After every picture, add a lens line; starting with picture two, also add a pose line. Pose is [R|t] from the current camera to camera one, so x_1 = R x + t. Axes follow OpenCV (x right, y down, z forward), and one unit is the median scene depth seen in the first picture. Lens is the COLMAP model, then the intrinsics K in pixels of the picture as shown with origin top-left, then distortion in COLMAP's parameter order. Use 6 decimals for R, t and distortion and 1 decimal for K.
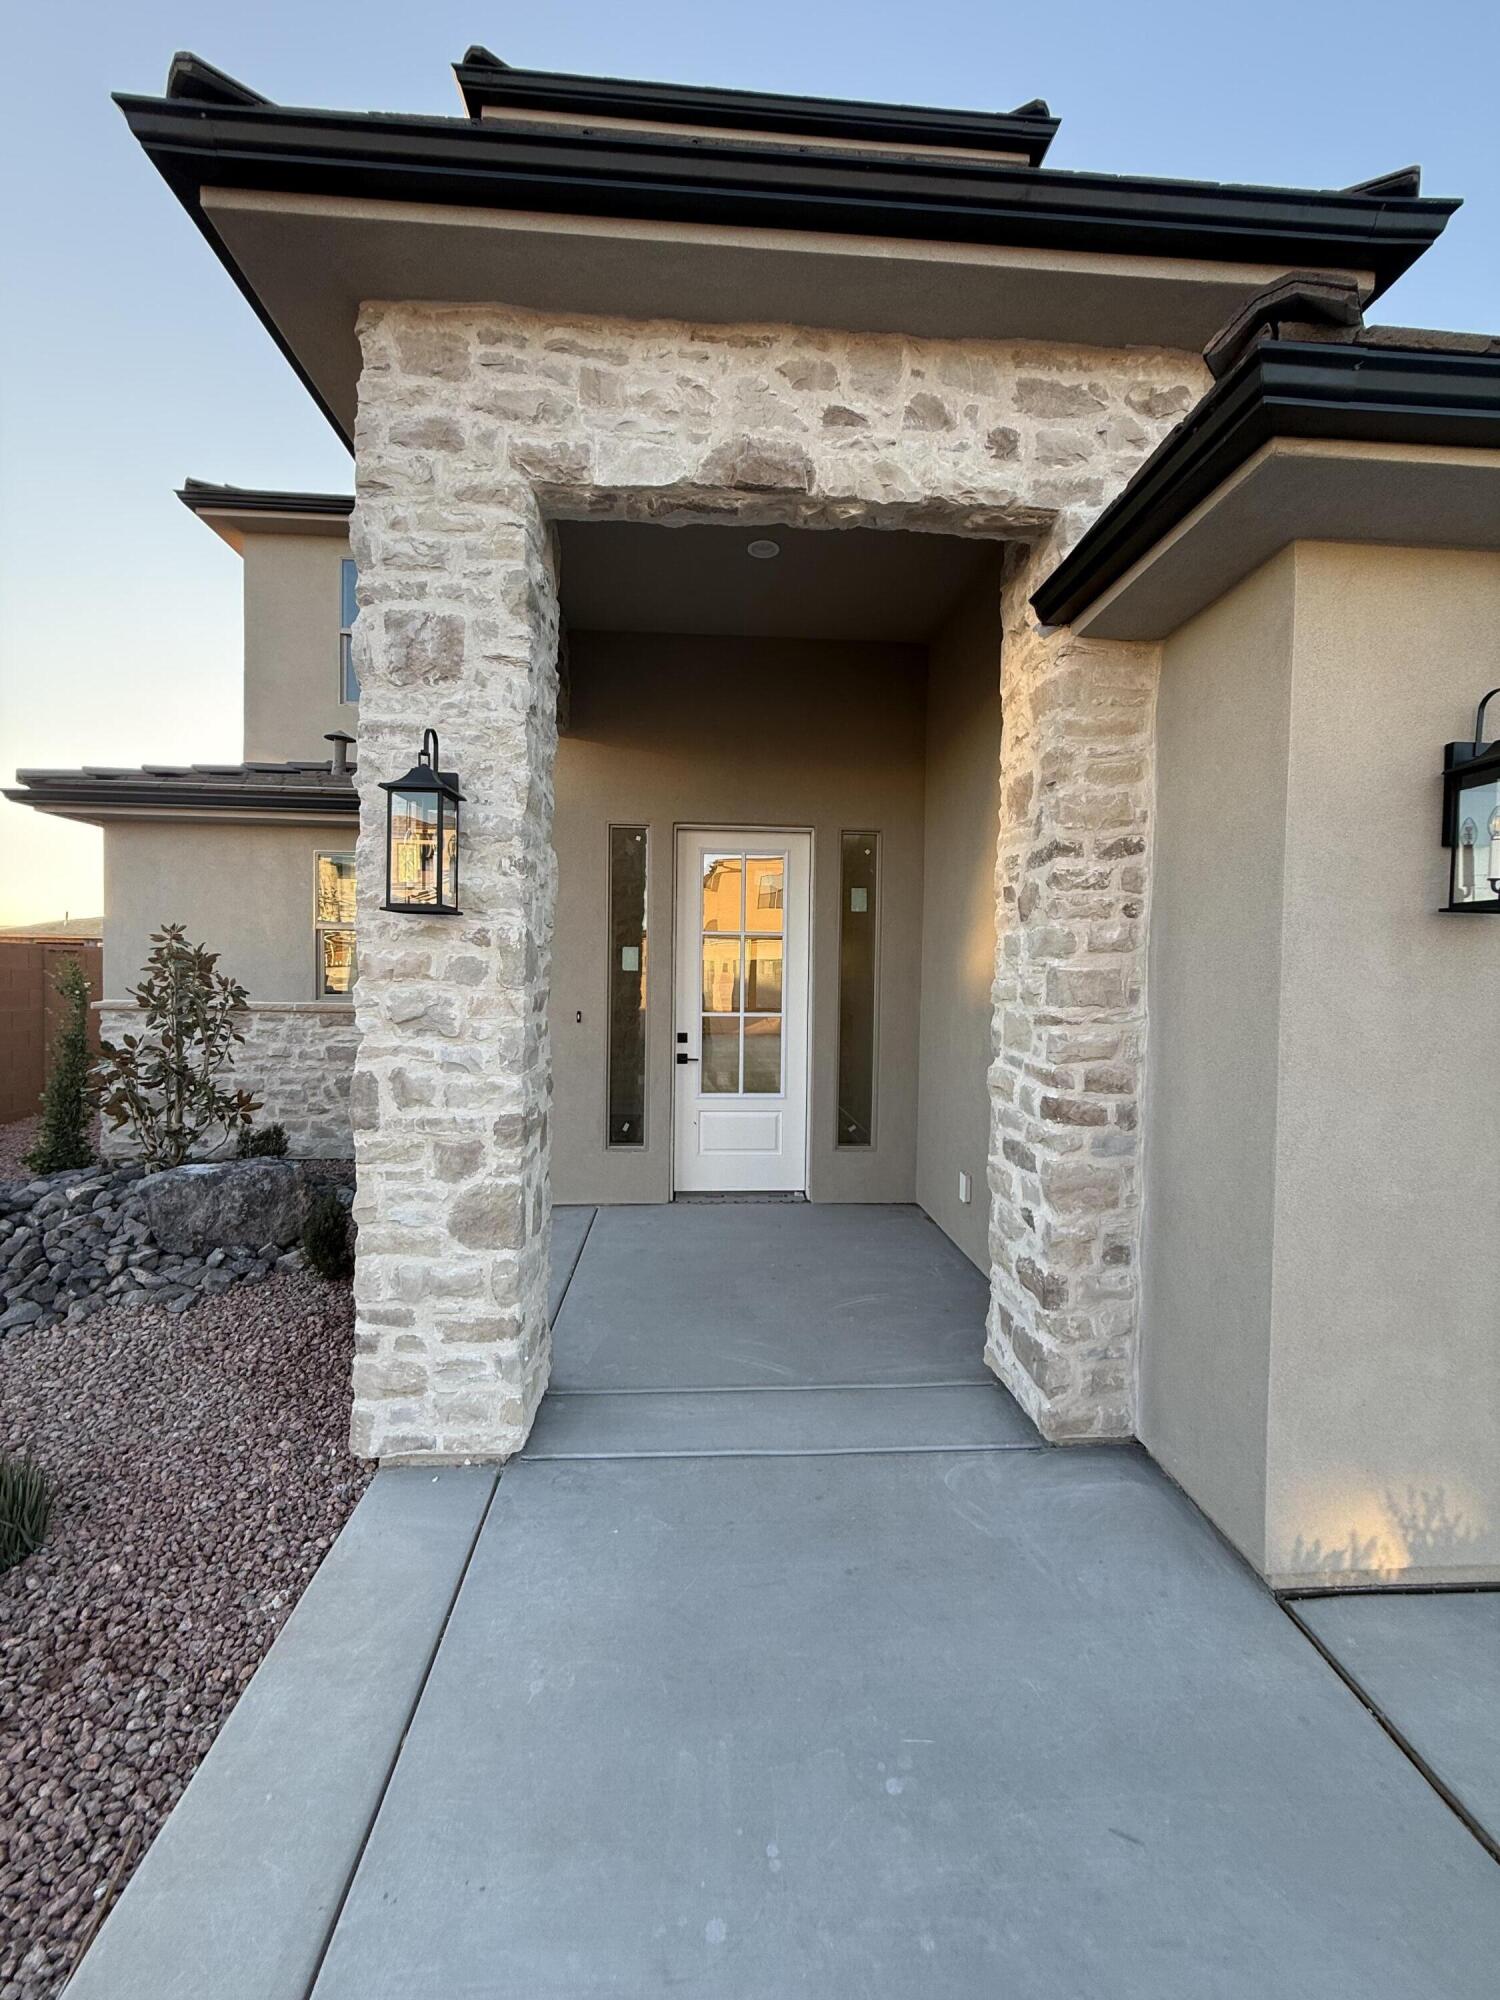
lens RADIAL K [[793.3, 0, 743.4], [0, 793.3, 991.3], [0, 0, 1]] dist [0.000134, 0.000371]
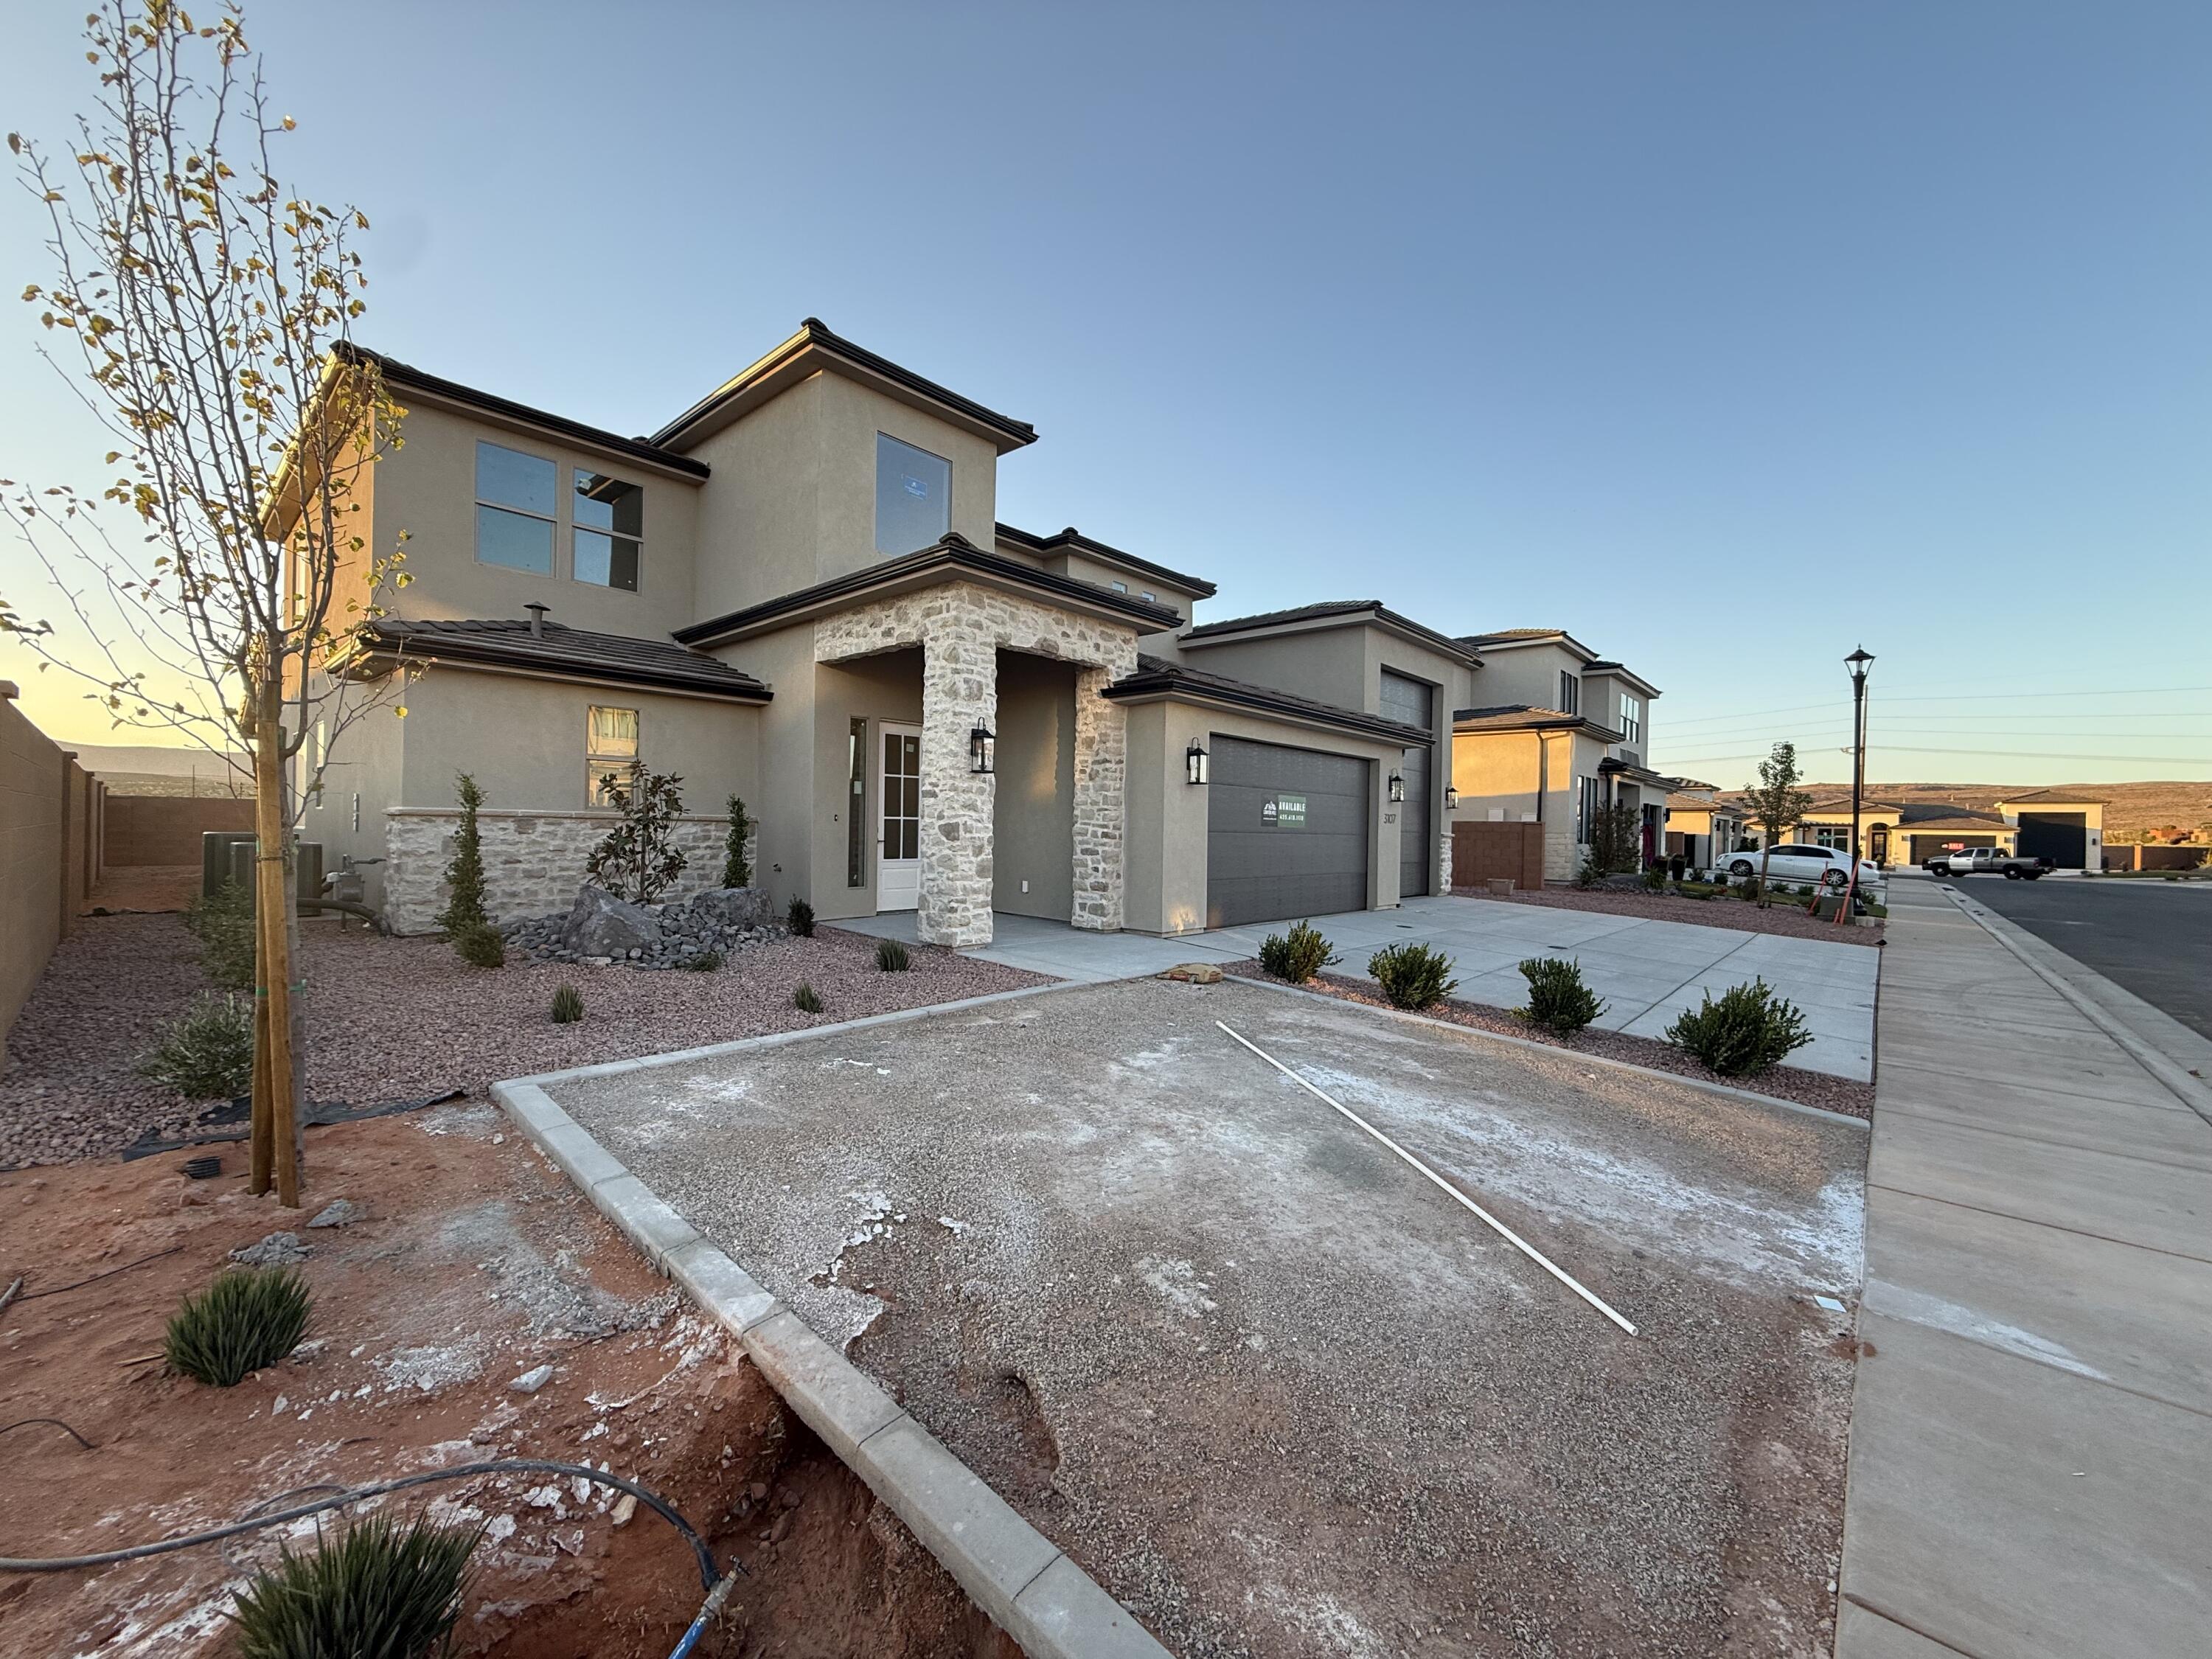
lens RADIAL K [[836.0, 0, 1101.7], [0, 836.0, 822.4], [0, 0, 1]] dist [0.000589, 0.000003]
pose [[0.718724, 0.002121, 0.695293, -2.196077], [0.006510, 0.999931, -0.009780, 0.128971], [-0.695265, 0.011555, 0.718660, -1.647794]]
